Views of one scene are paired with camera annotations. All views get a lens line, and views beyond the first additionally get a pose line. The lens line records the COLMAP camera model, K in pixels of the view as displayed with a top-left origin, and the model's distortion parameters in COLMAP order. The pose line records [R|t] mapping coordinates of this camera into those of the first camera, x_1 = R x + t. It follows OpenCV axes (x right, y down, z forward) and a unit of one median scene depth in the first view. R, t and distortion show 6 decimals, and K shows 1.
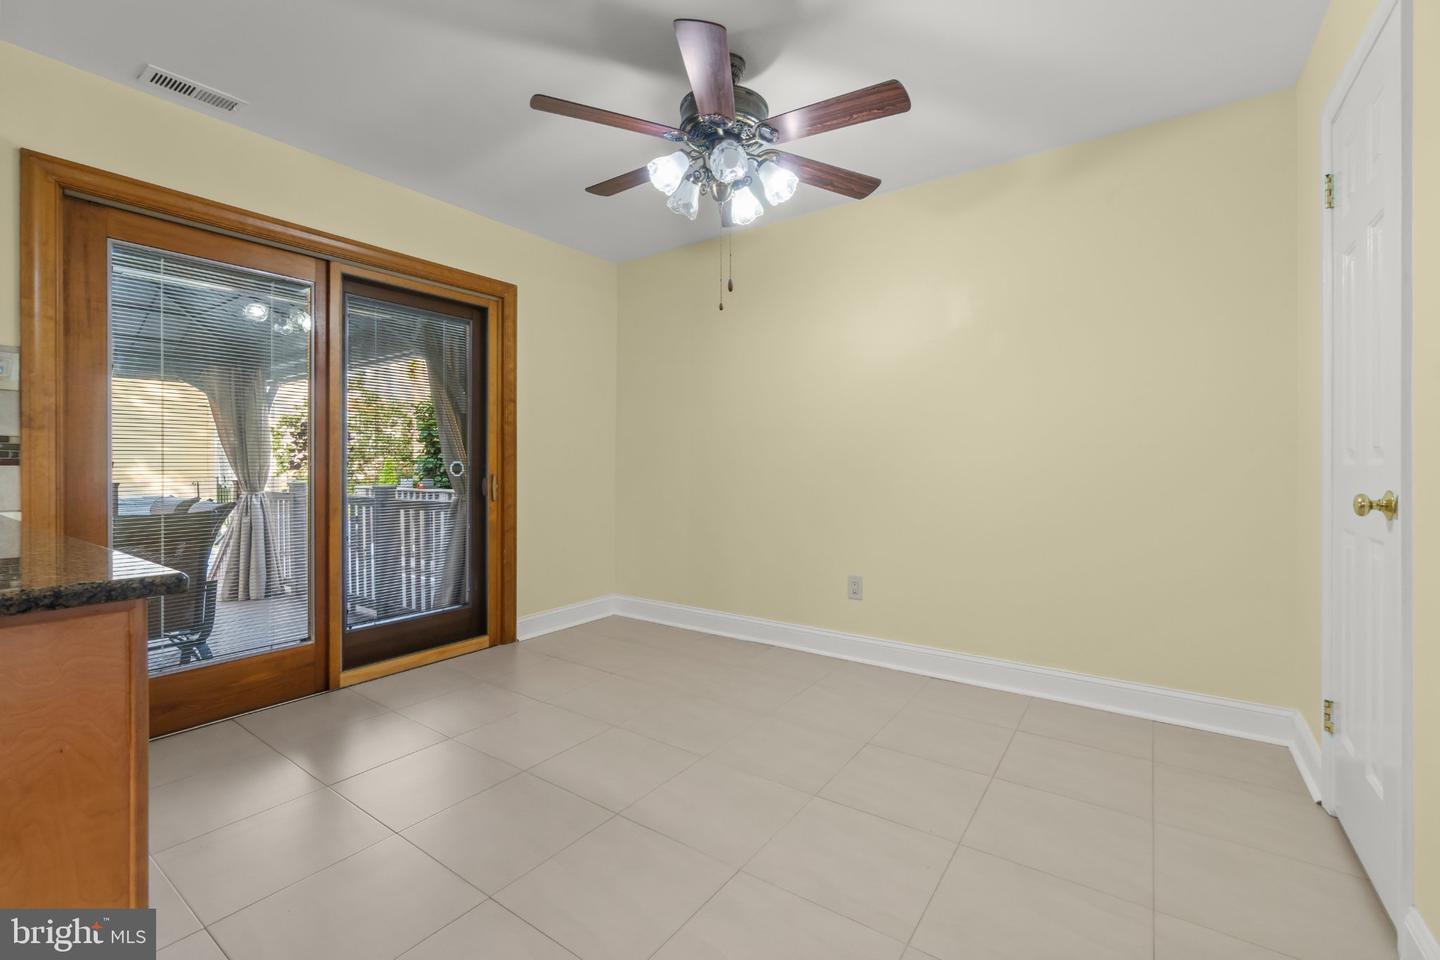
lens RADIAL K [[619.8, 0, 718.7], [0, 619.8, 474.4], [0, 0, 1]] dist [-0.009917, 0.001078]
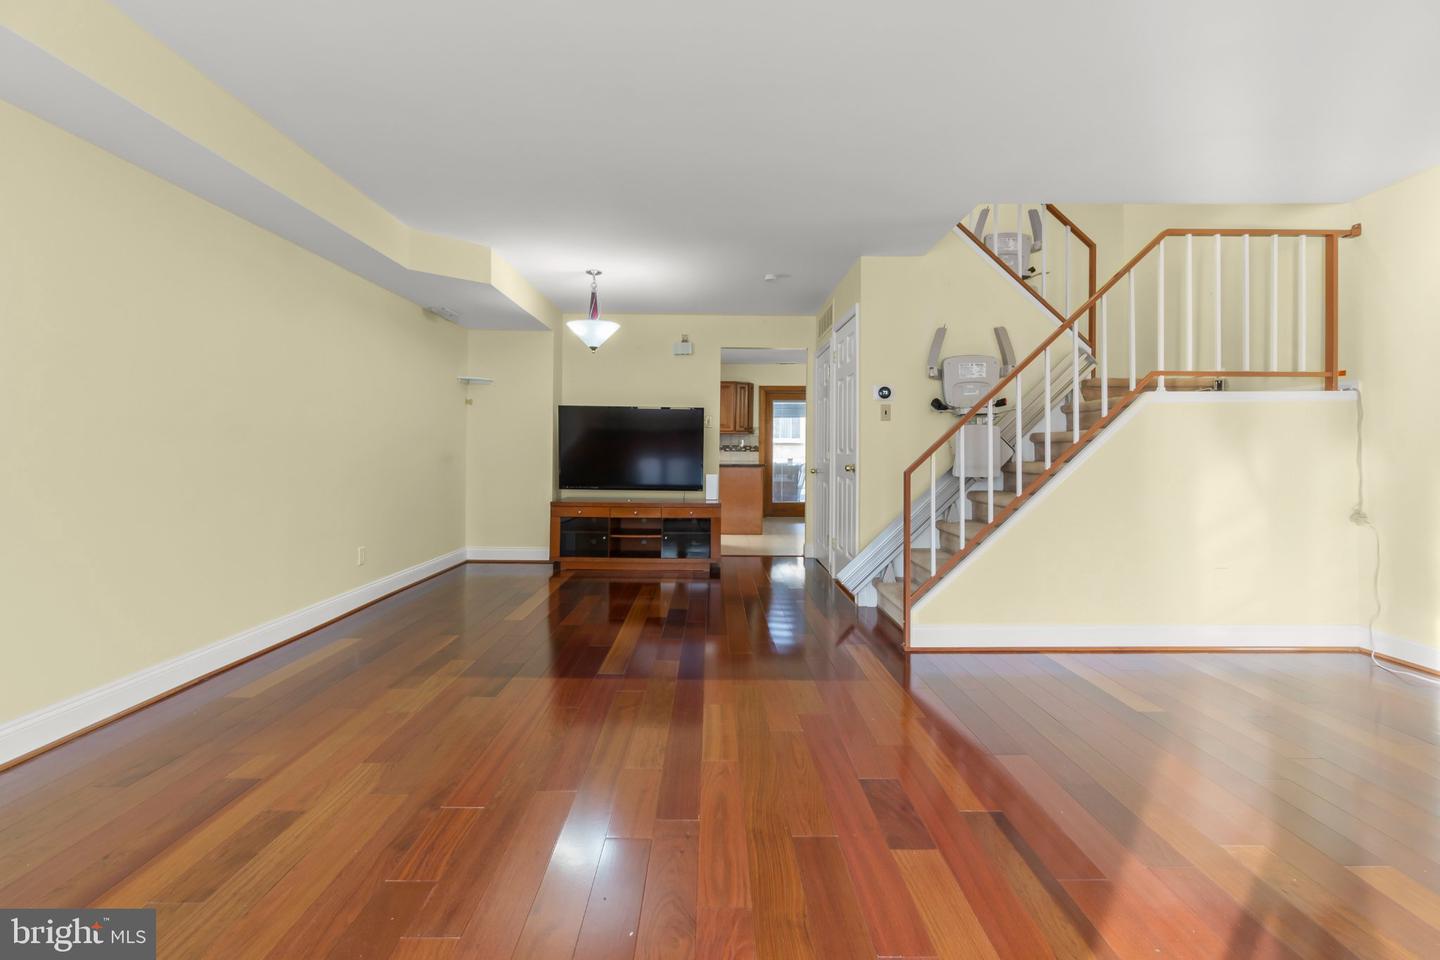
lens RADIAL K [[619.8, 0, 705.3], [0, 619.8, 451.5], [0, 0, 1]] dist [-0.009917, 0.001078]
pose [[0.562564, -0.003676, -0.826745, 1.486384], [-0.014082, 0.999802, -0.014027, 0.033304], [0.826633, 0.019533, 0.562402, -1.171139]]
